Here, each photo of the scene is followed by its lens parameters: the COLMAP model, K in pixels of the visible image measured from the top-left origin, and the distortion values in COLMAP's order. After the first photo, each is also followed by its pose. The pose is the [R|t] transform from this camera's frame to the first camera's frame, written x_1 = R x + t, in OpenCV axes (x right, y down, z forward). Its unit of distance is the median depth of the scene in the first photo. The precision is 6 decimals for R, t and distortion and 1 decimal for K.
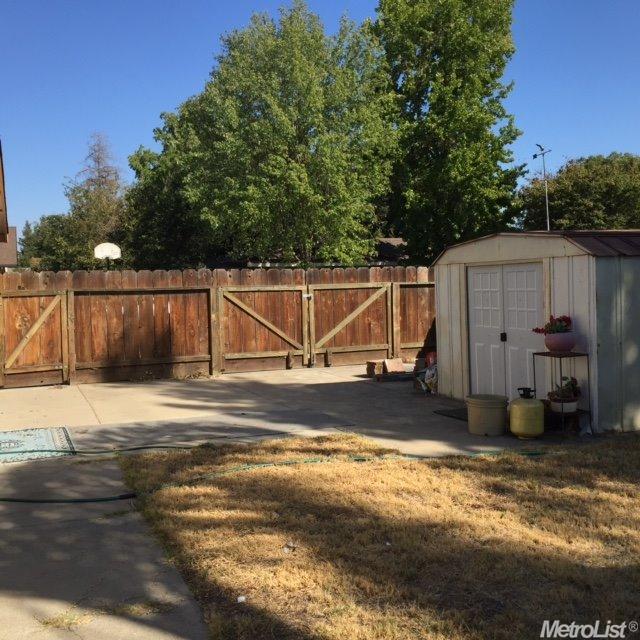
lens RADIAL K [[706.1, 0, 340.3], [0, 706.1, 310.8], [0, 0, 1]] dist [0.032365, 0.023524]
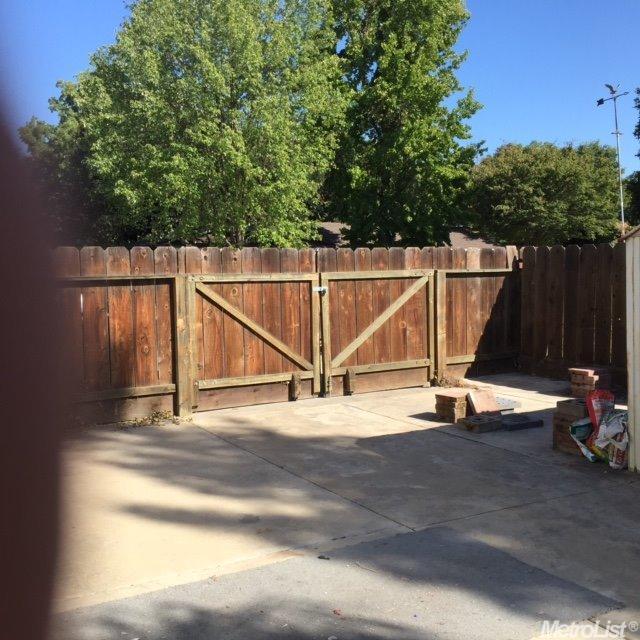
lens RADIAL K [[706.1, 0, 340.3], [0, 706.1, 310.8], [0, 0, 1]] dist [0.032365, 0.023524]
pose [[0.991095, -0.002578, 0.133130, -0.045081], [0.000468, 0.999874, 0.015876, -0.004455], [-0.133154, -0.015673, 0.990971, 0.132541]]
